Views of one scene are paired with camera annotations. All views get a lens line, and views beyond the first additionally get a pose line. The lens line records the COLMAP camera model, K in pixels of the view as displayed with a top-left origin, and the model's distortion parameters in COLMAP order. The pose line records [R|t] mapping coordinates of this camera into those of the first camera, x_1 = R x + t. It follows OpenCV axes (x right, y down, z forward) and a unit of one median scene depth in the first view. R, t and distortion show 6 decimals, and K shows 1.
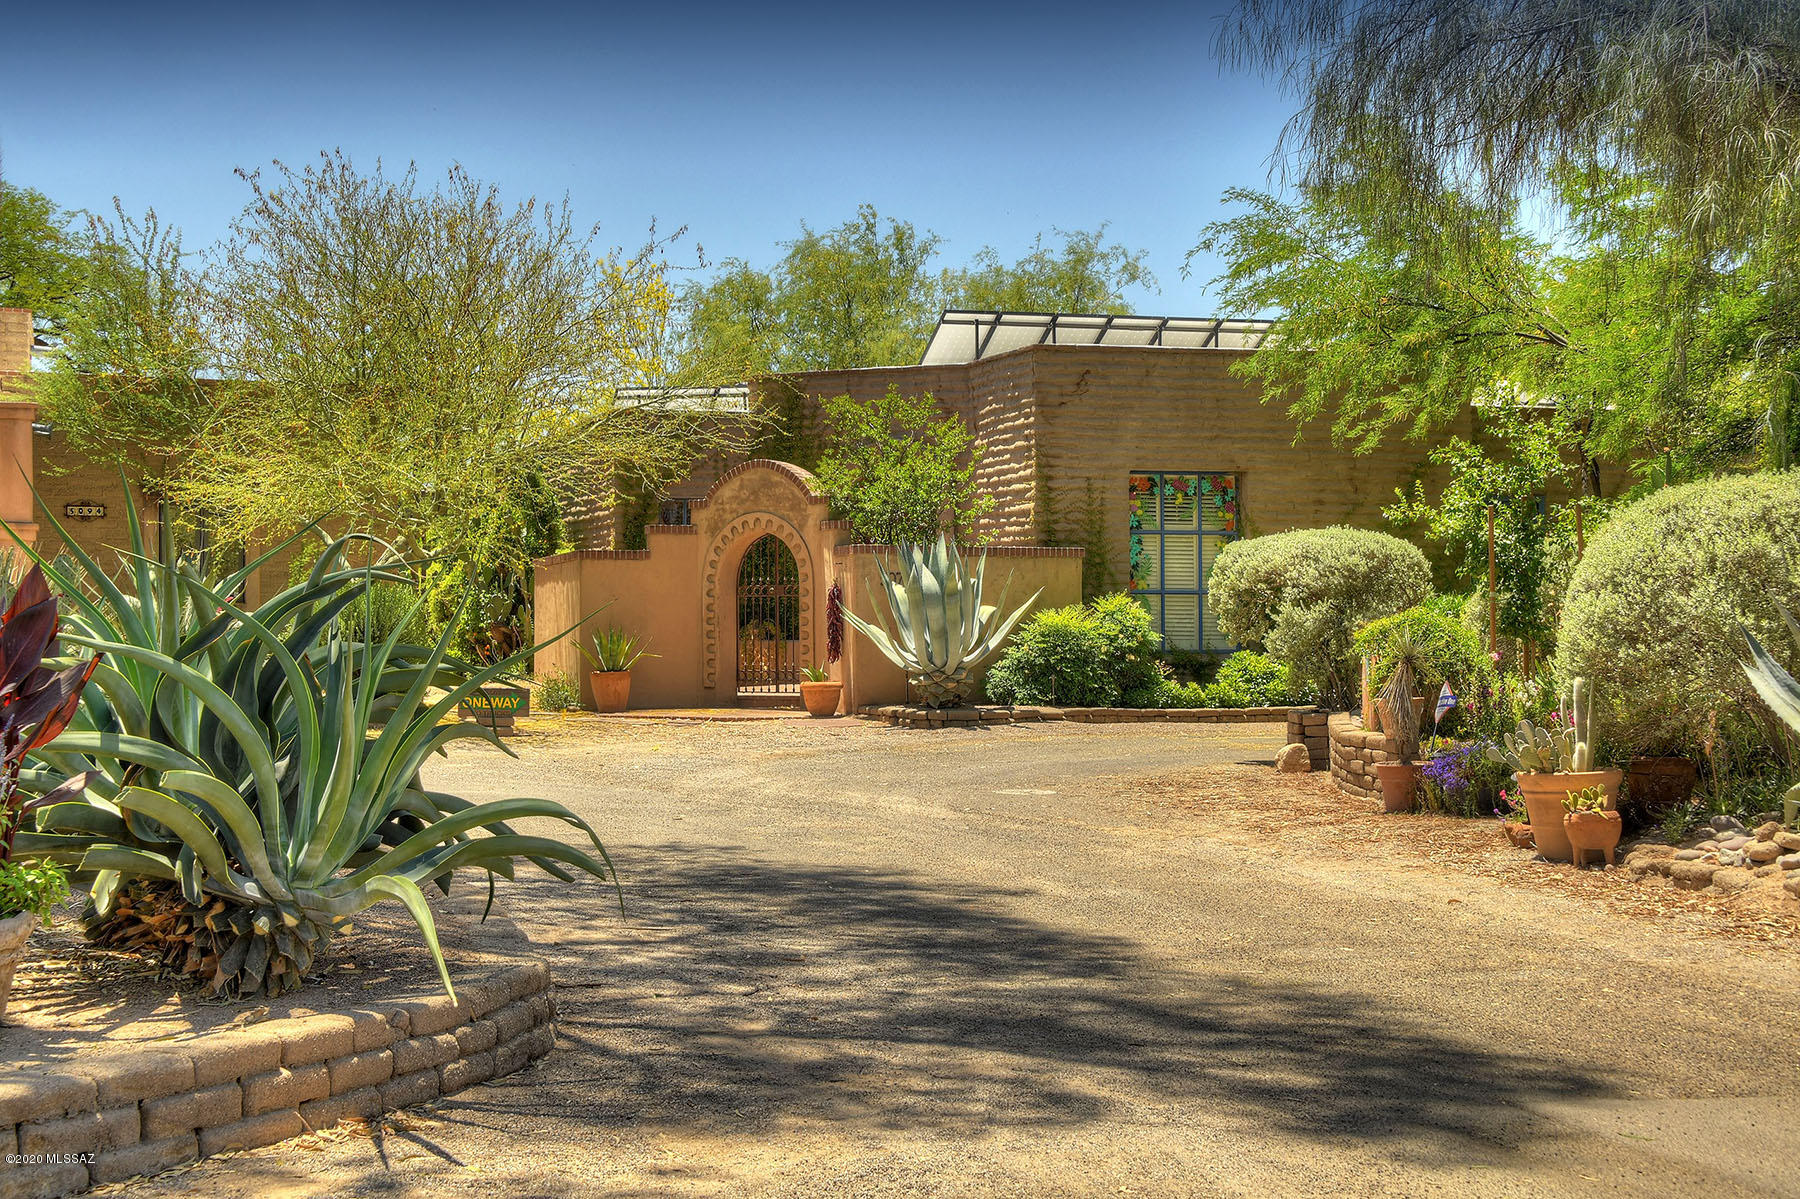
lens RADIAL K [[2695.3, 0, 899.9], [0, 2695.3, 600.2], [0, 0, 1]] dist [-0.011363, 0.000000]
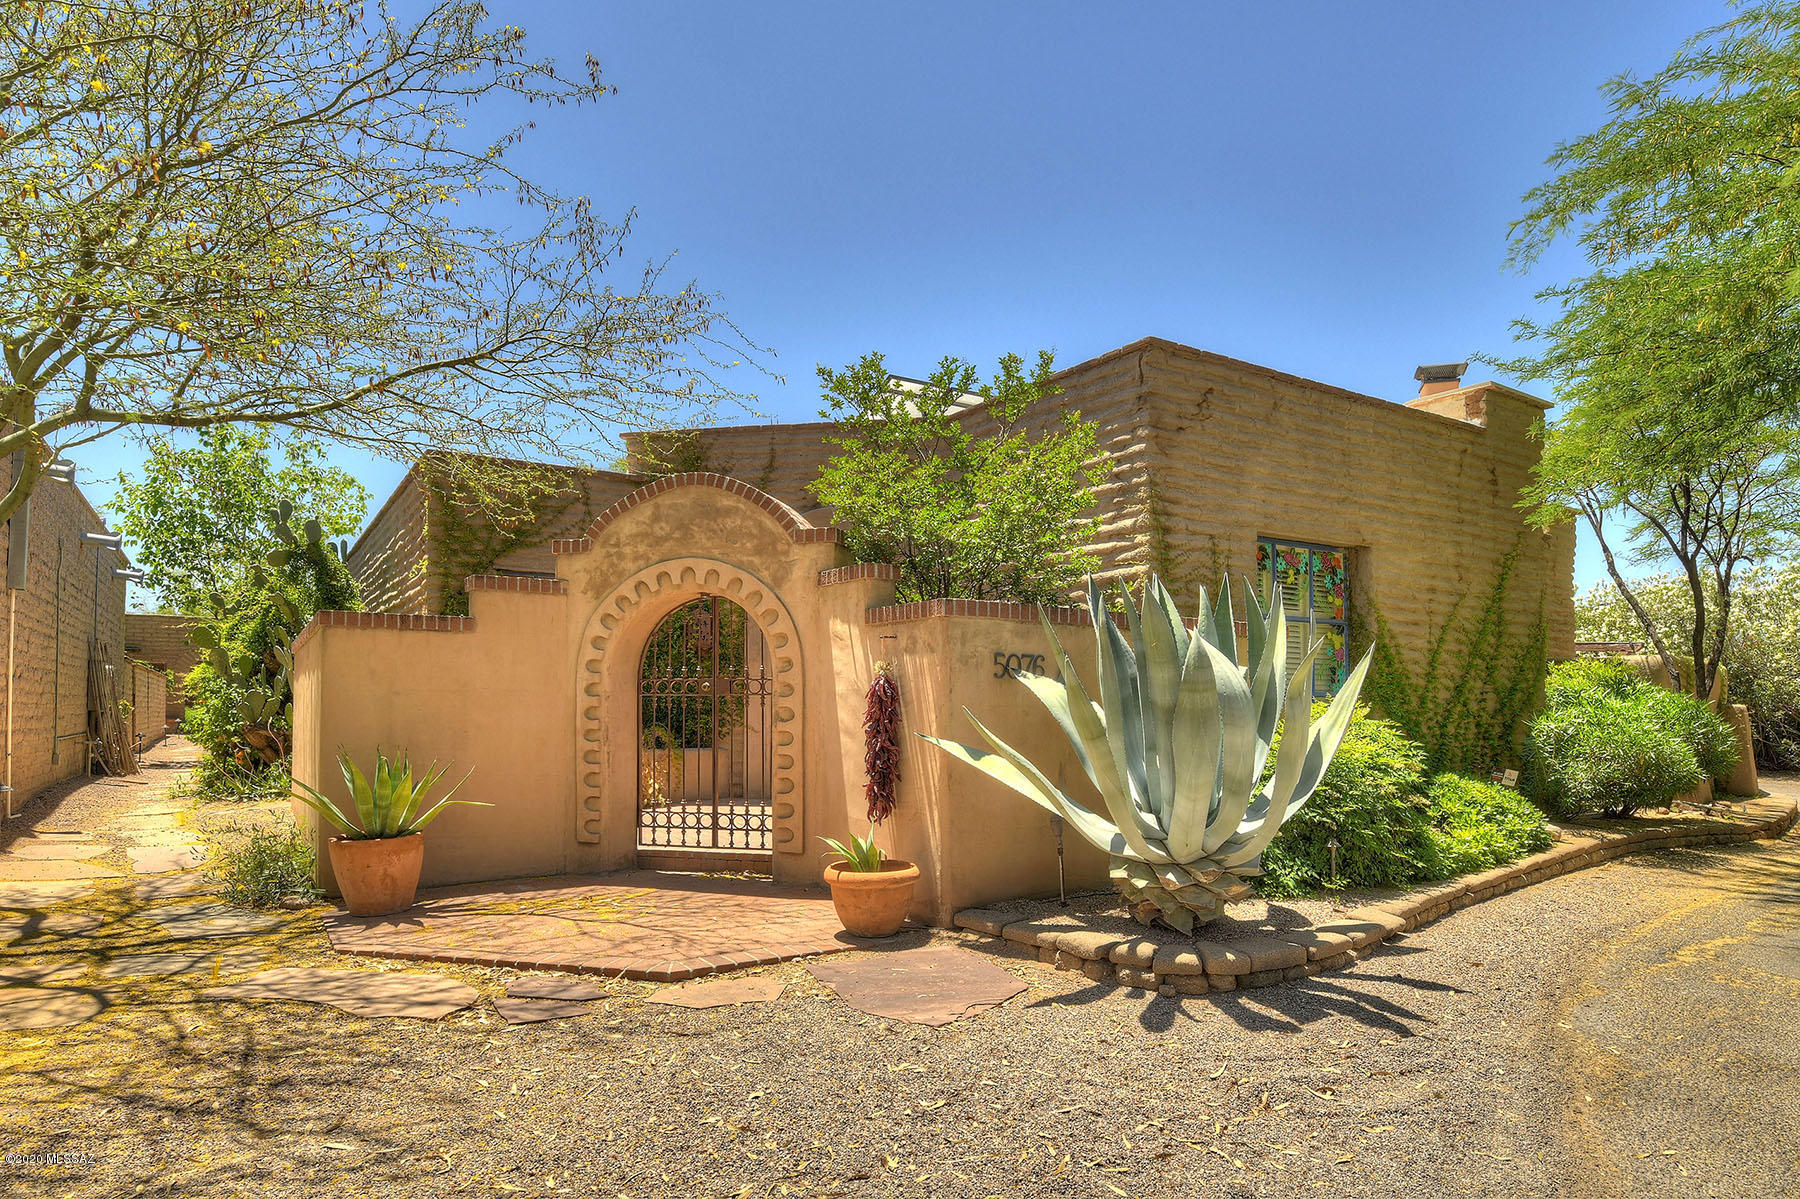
lens RADIAL K [[630.7, 0, 943.3], [0, 630.7, 689.9], [0, 0, 1]] dist [0.001501, 0.000009]
pose [[0.870038, 0.009028, 0.492903, -0.073652], [-0.006103, 0.999953, -0.007543, -0.002087], [-0.492948, 0.003555, 0.870052, 0.858170]]
